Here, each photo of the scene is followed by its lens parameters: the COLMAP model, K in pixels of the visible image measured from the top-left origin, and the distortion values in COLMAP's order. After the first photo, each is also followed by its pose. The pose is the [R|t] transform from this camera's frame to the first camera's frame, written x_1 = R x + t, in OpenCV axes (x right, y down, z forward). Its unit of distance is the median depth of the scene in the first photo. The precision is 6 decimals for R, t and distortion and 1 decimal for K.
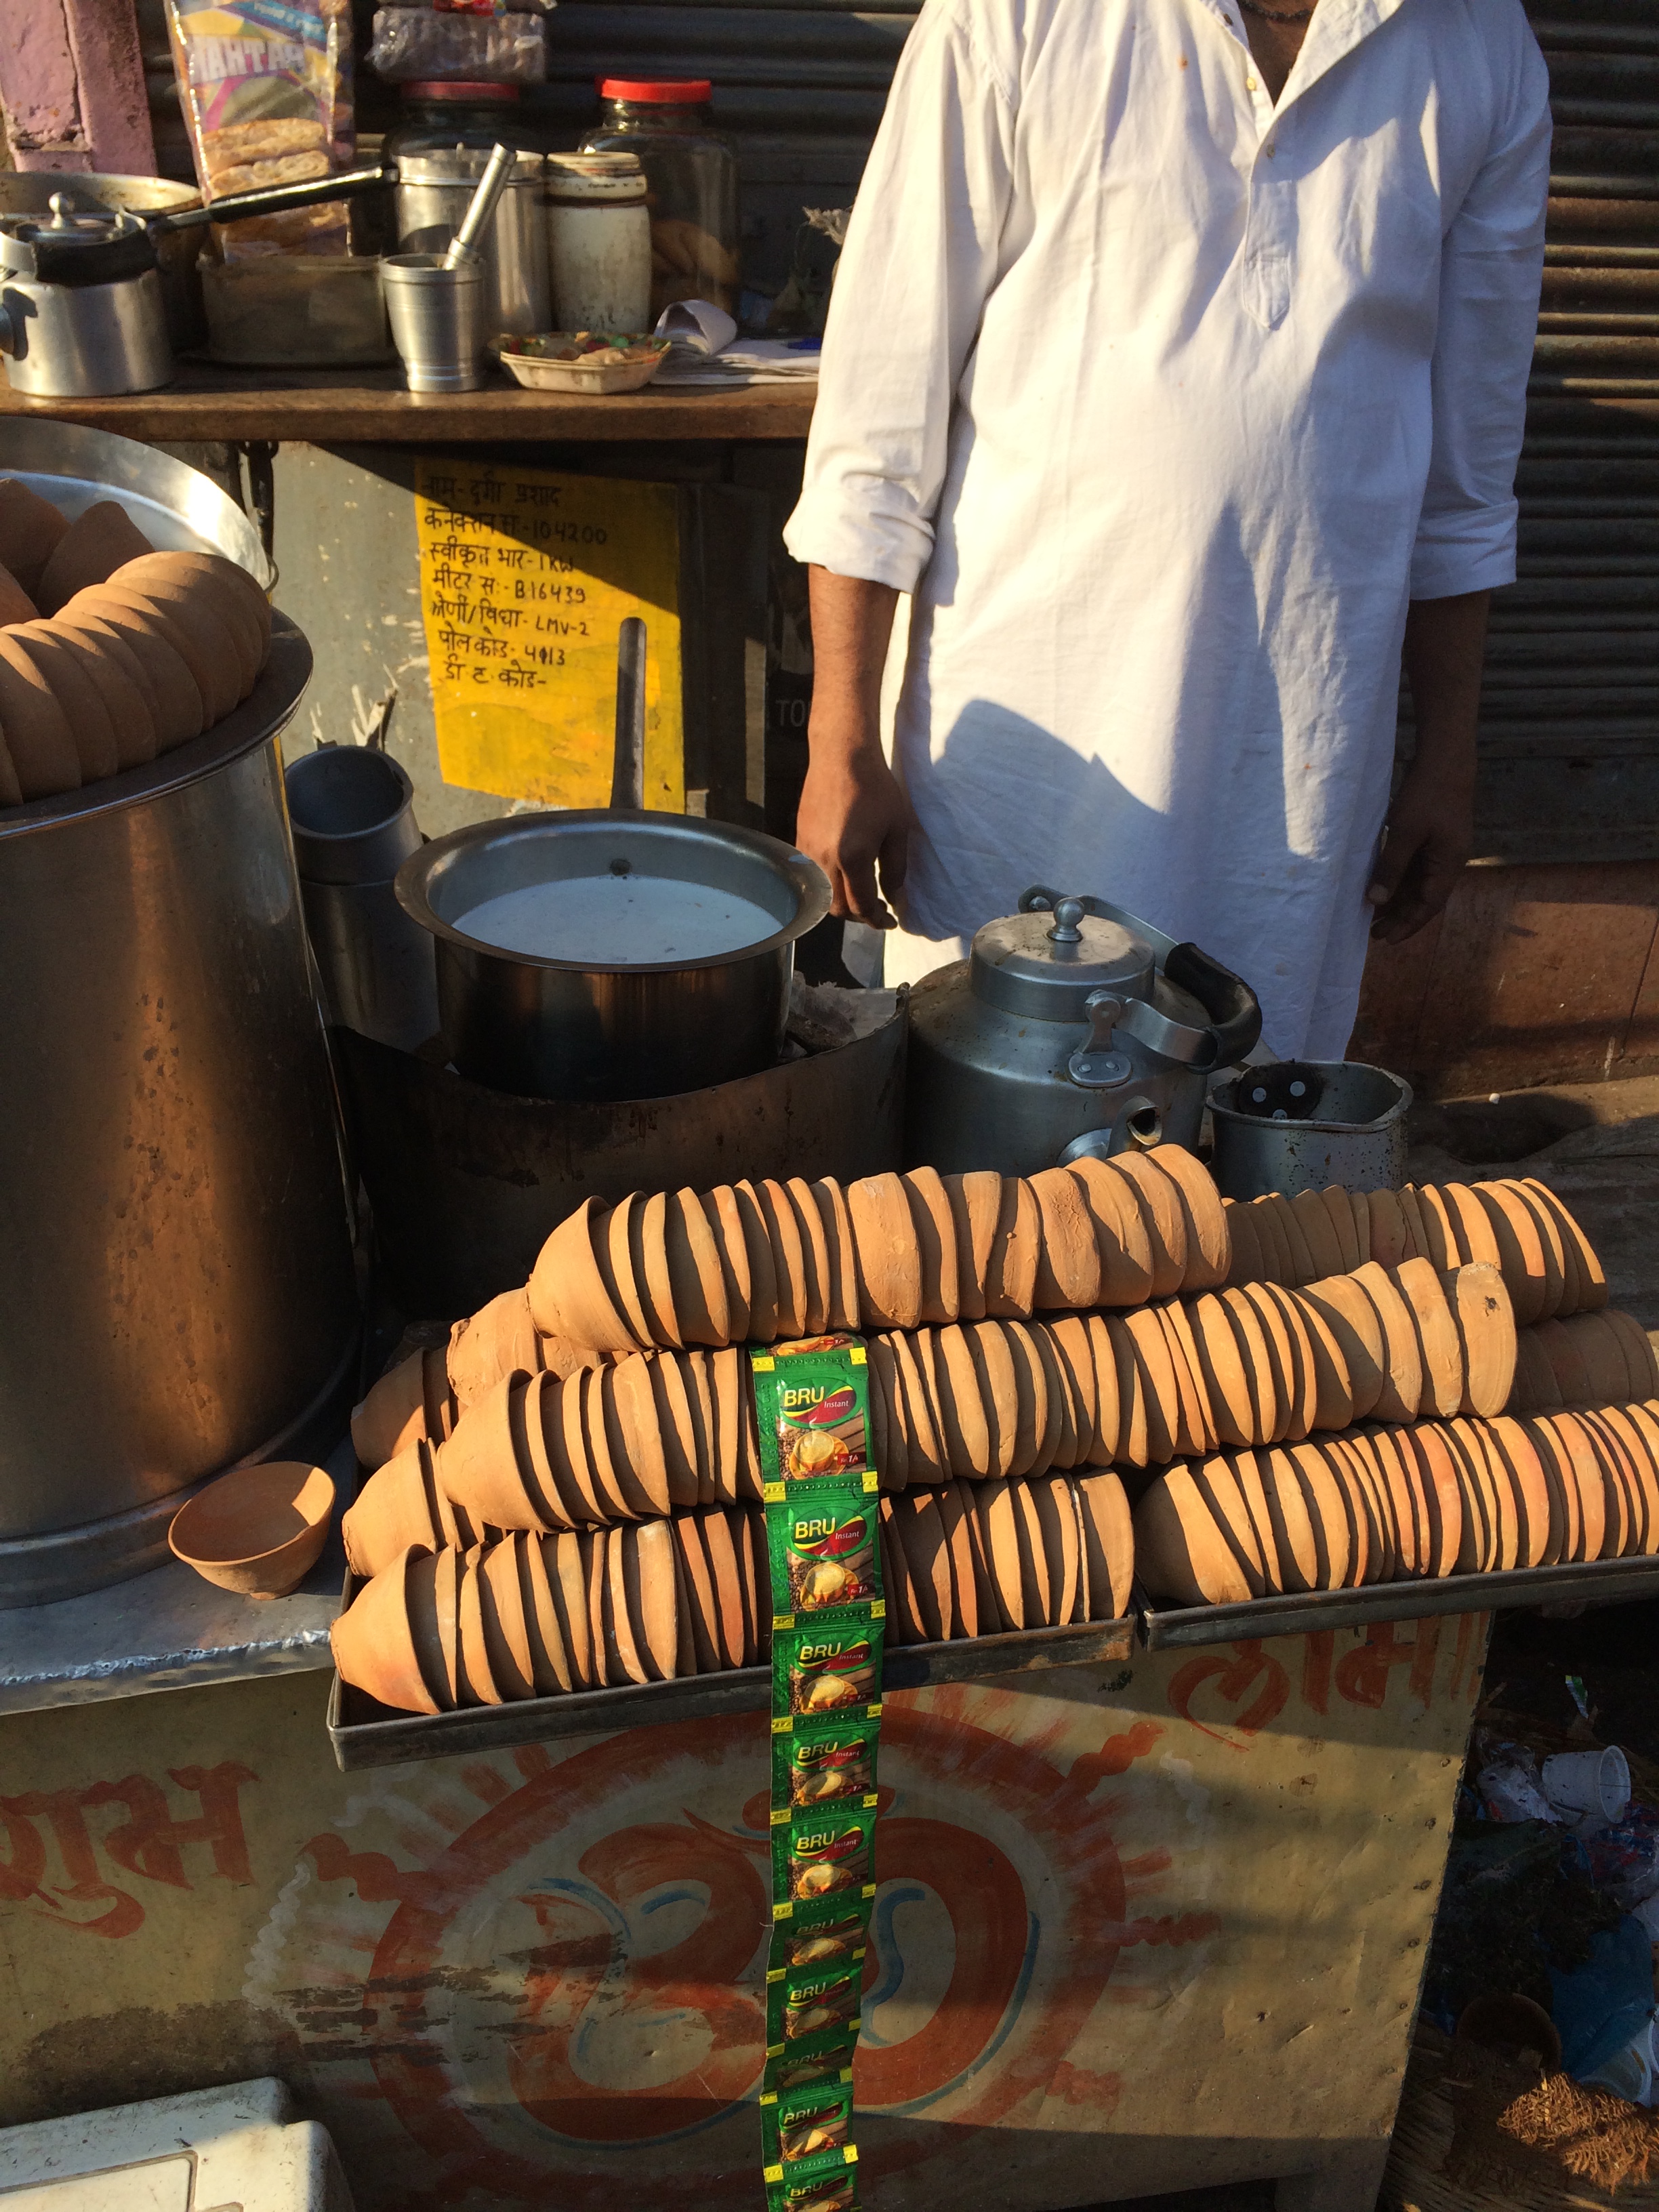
lens RADIAL K [[1927.6, 0, 857.2], [0, 1927.6, 1090.4], [0, 0, 1]] dist [0.078194, -0.113085]
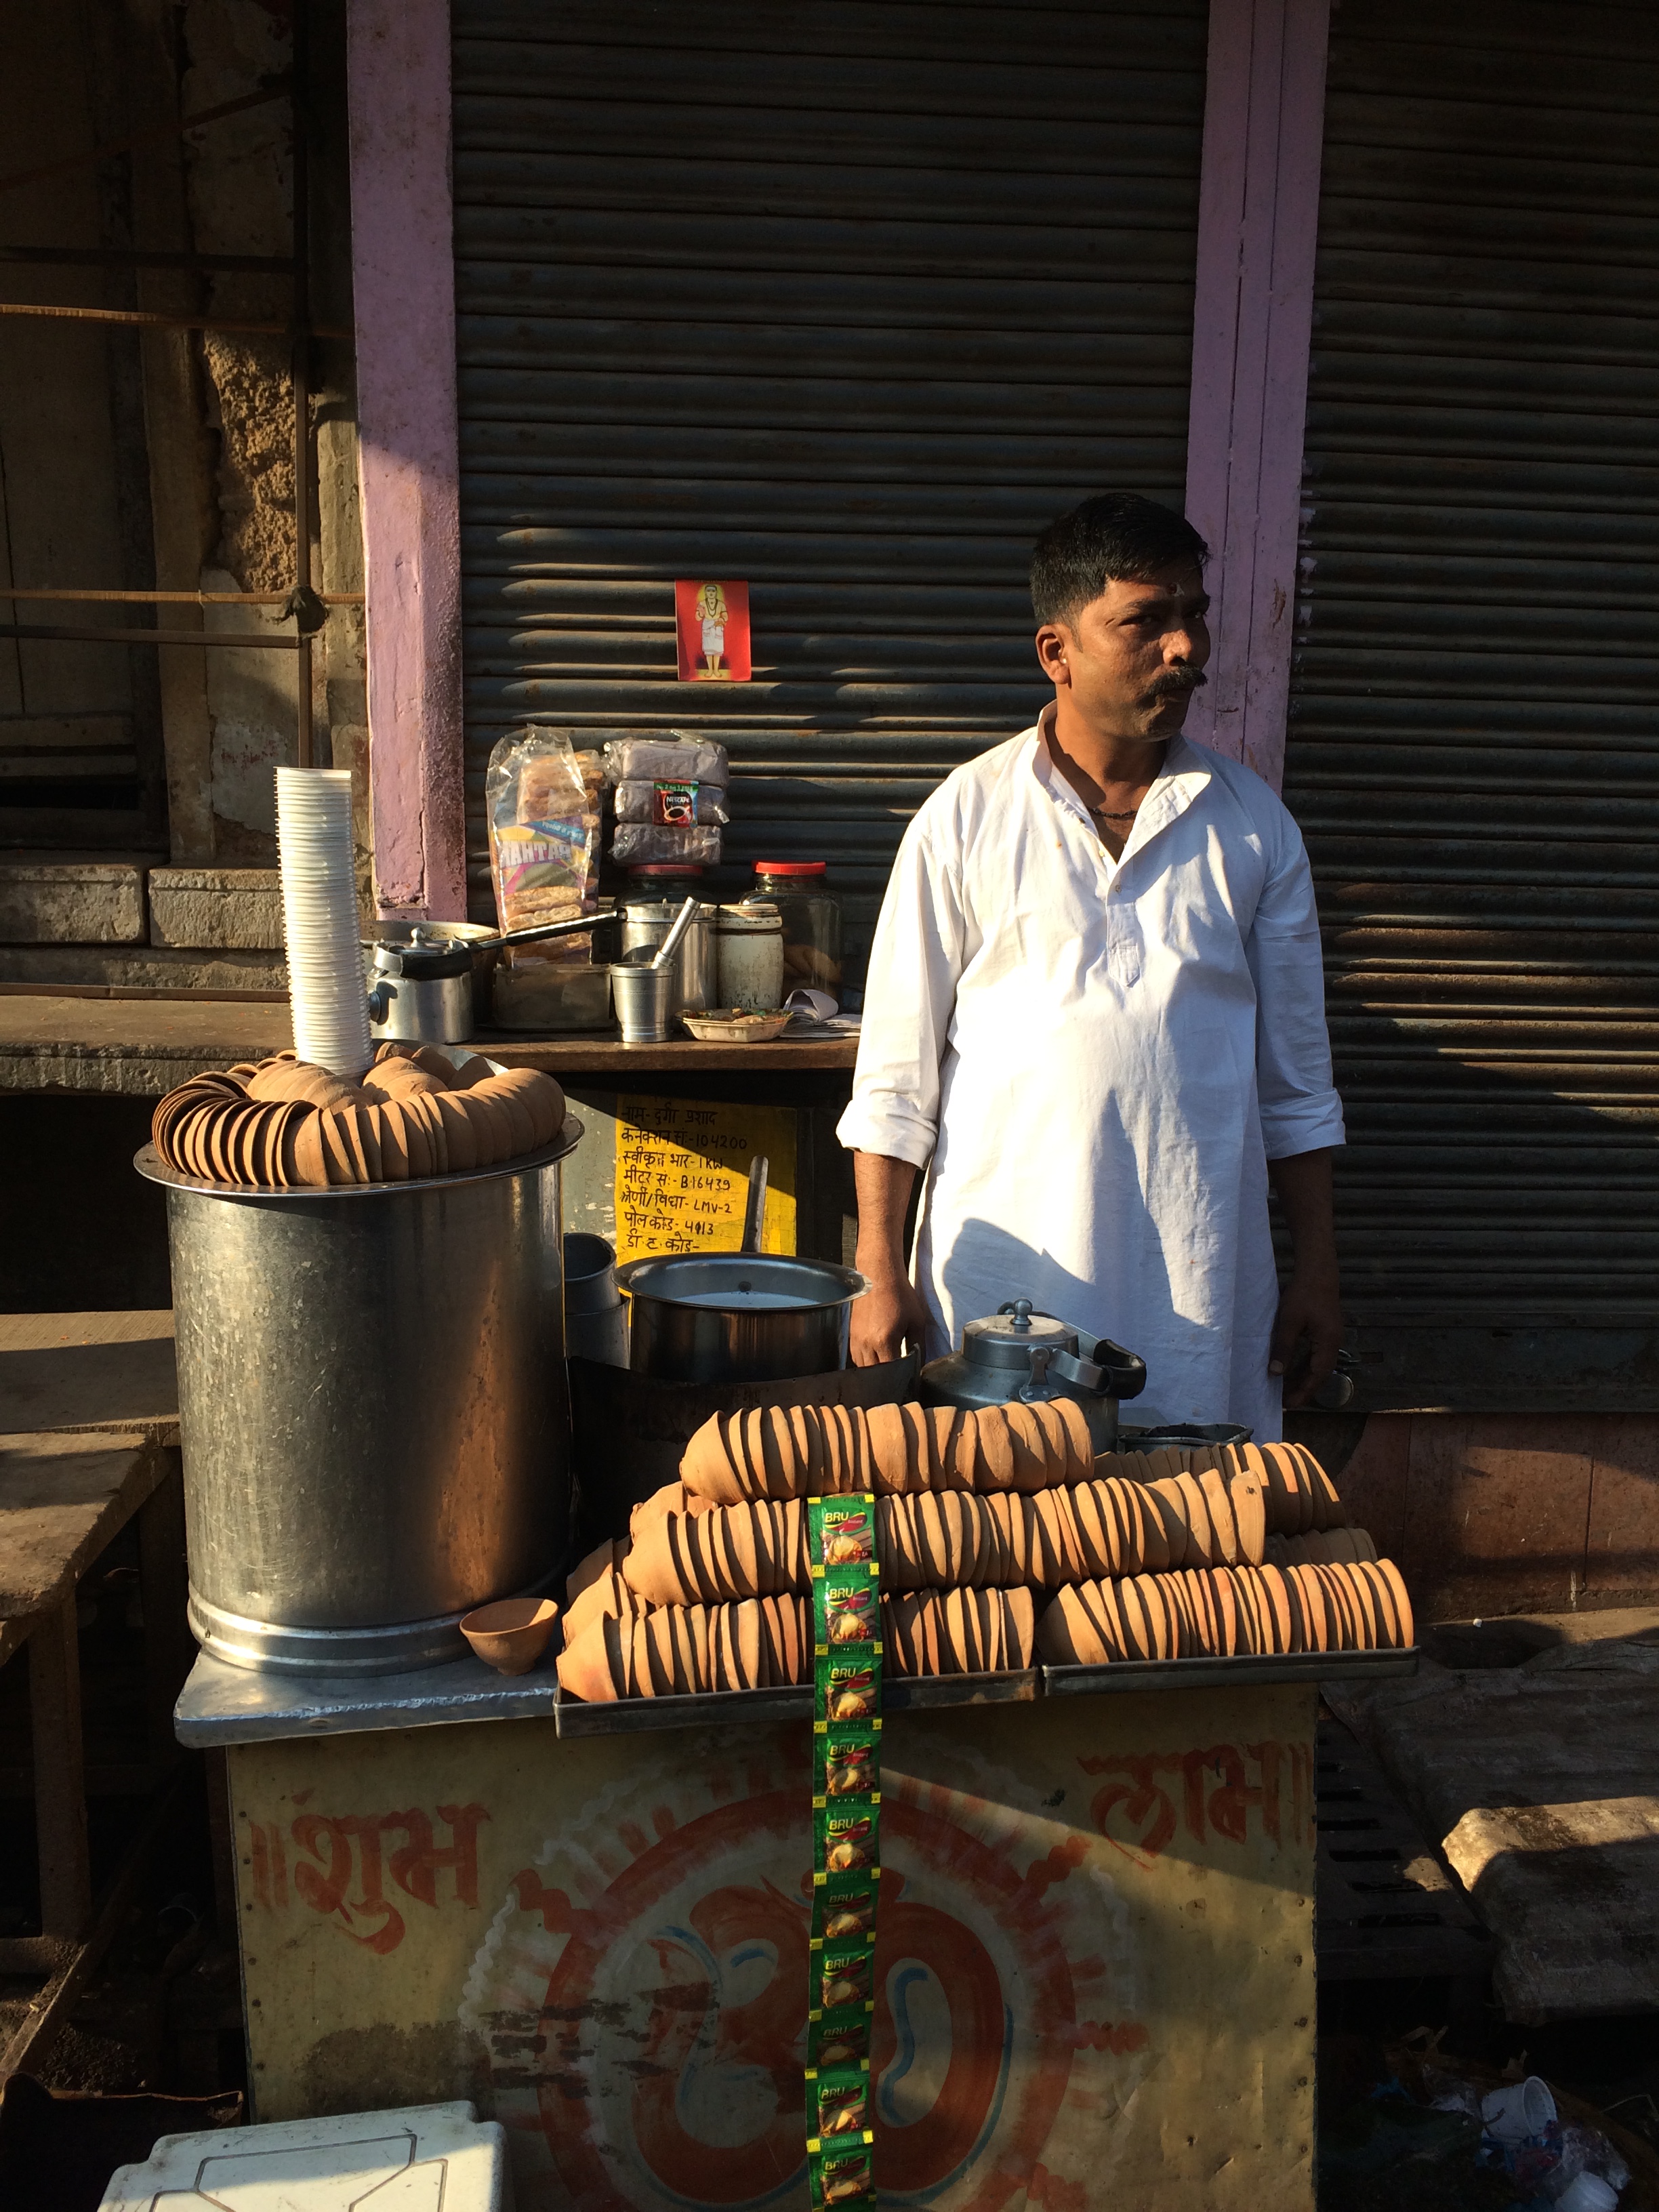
lens RADIAL K [[1927.6, 0, 857.2], [0, 1927.6, 1090.4], [0, 0, 1]] dist [0.078194, -0.113085]
pose [[0.997666, -0.006034, -0.068022, 0.073486], [-0.019003, 0.932214, -0.361408, 0.284266], [0.065592, 0.361857, 0.929923, -0.496349]]
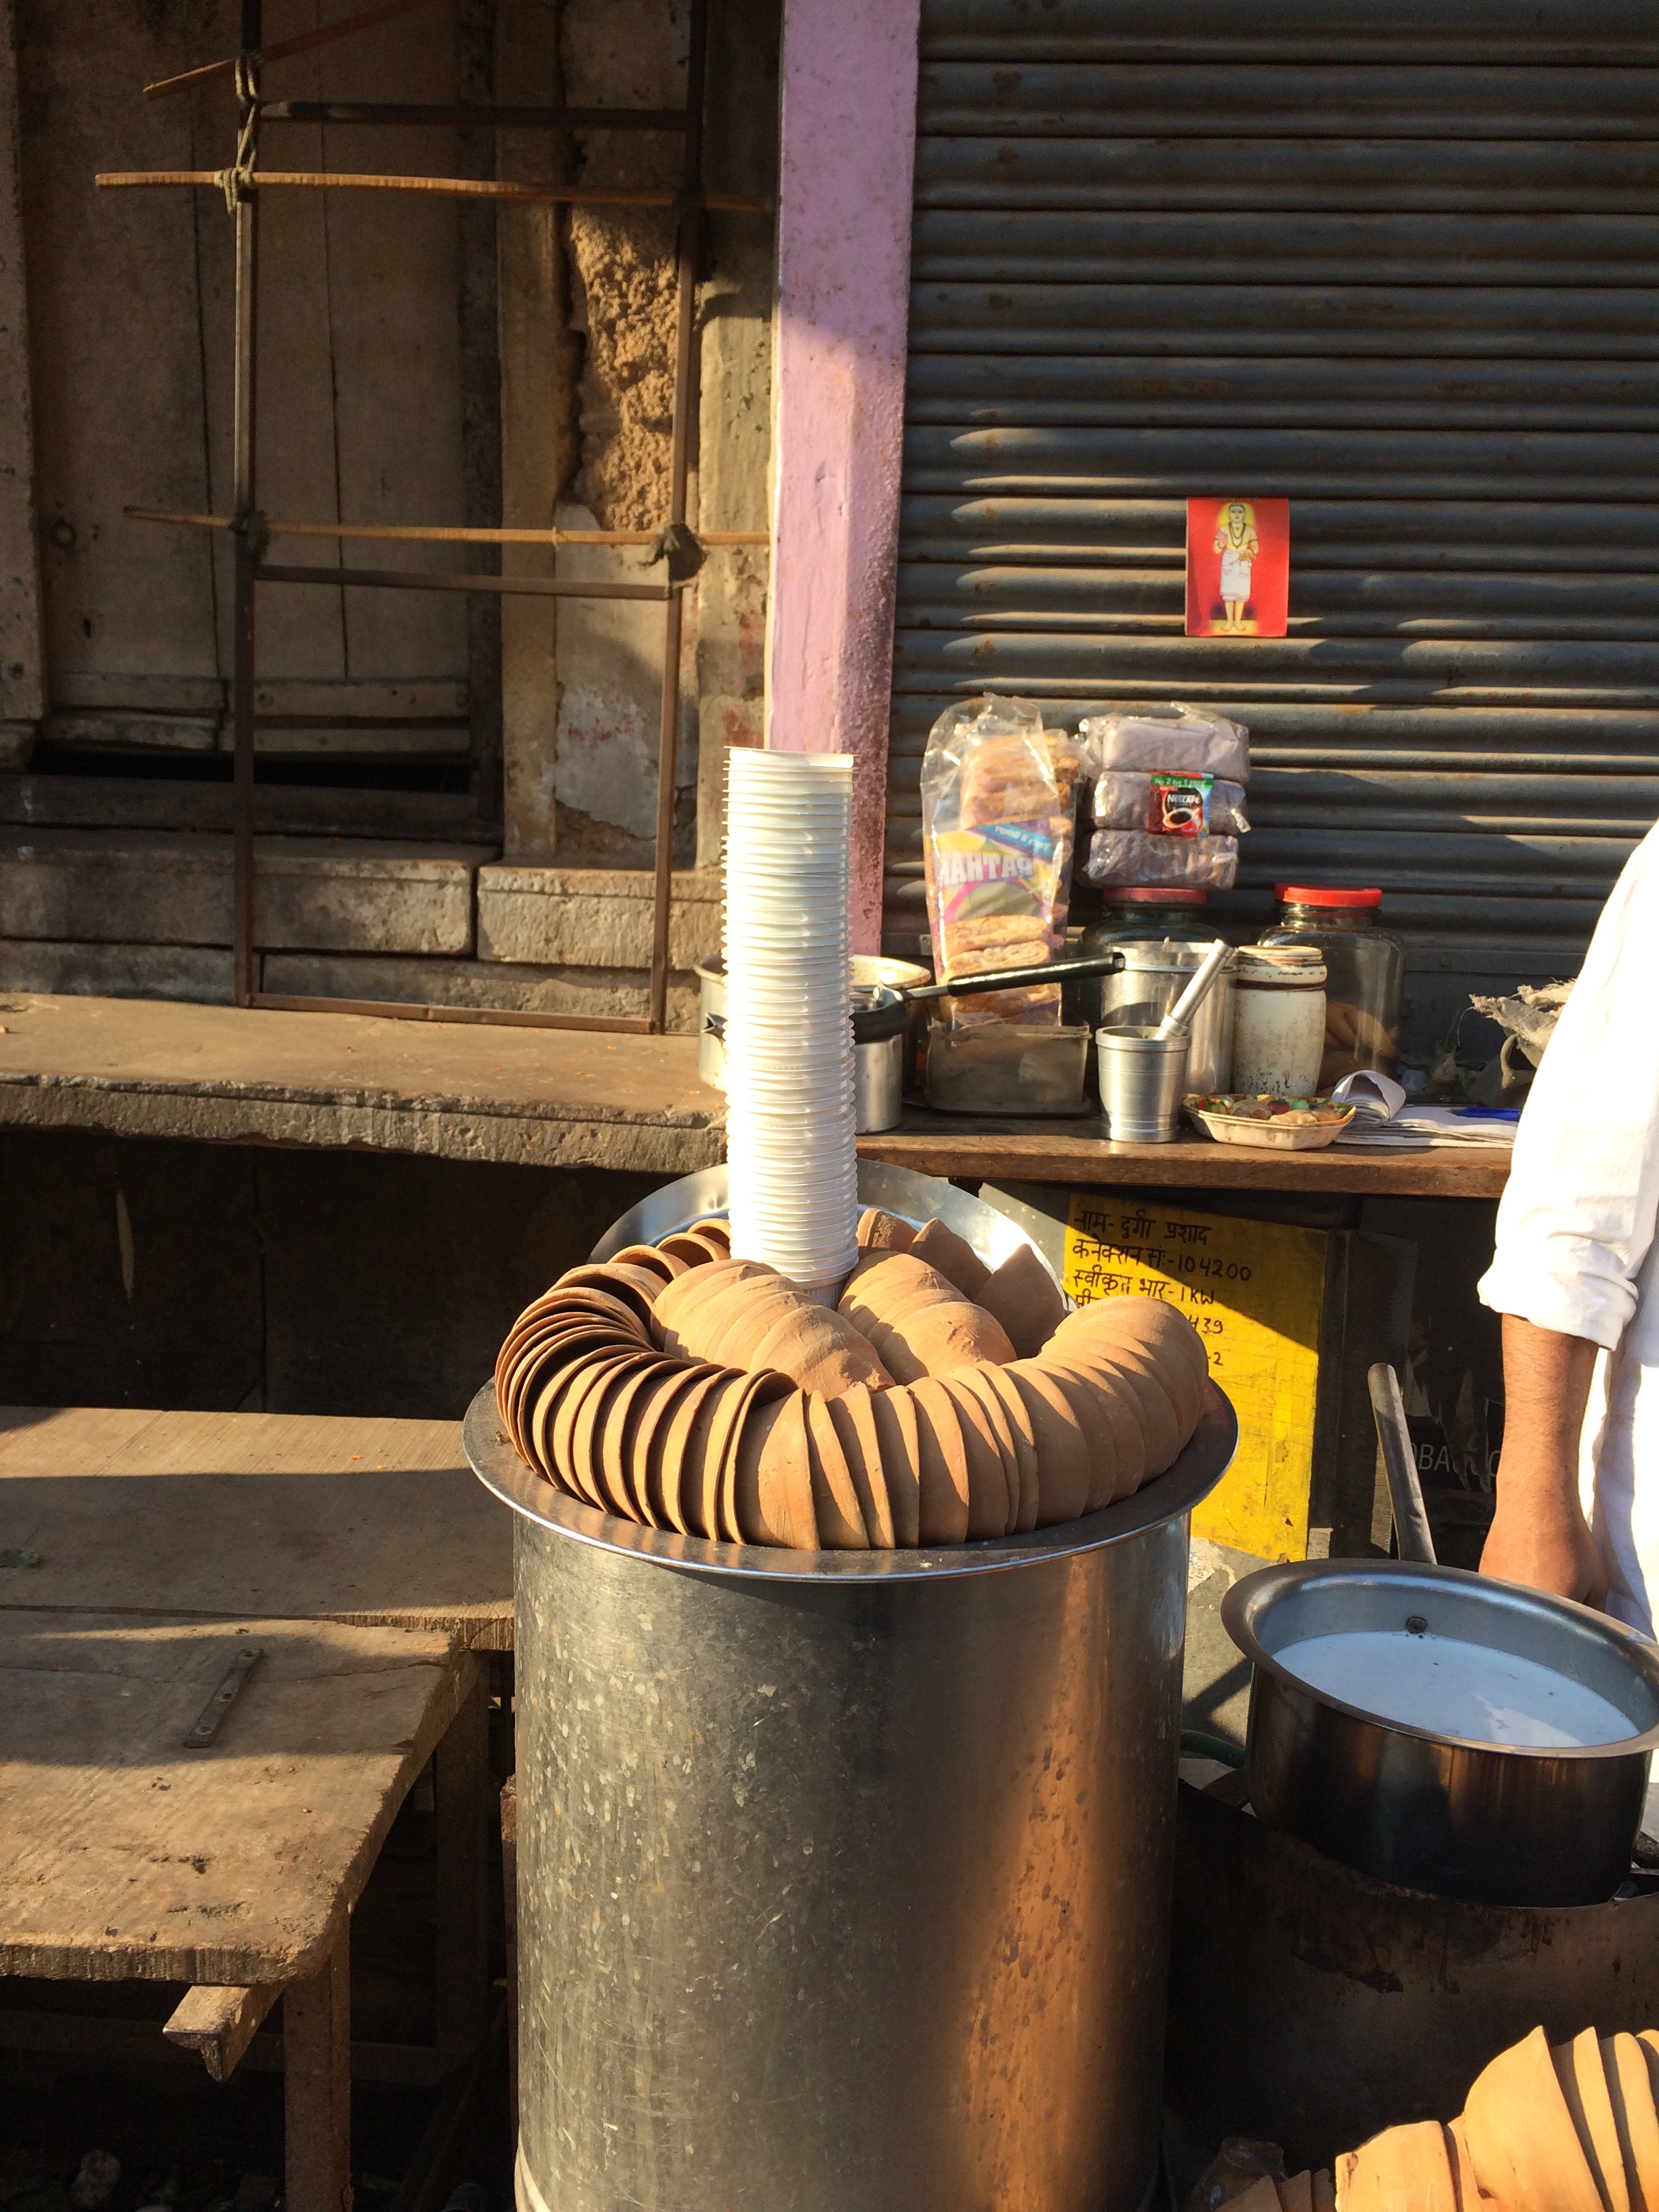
lens RADIAL K [[1901.7, 0, 838.4], [0, 1901.7, 1073.4], [0, 0, 1]] dist [0.072048, -0.098912]
pose [[0.975423, 0.037444, -0.217135, -0.188785], [-0.113563, 0.929919, -0.349791, -0.004156], [0.188820, 0.365853, 0.911317, -0.018812]]
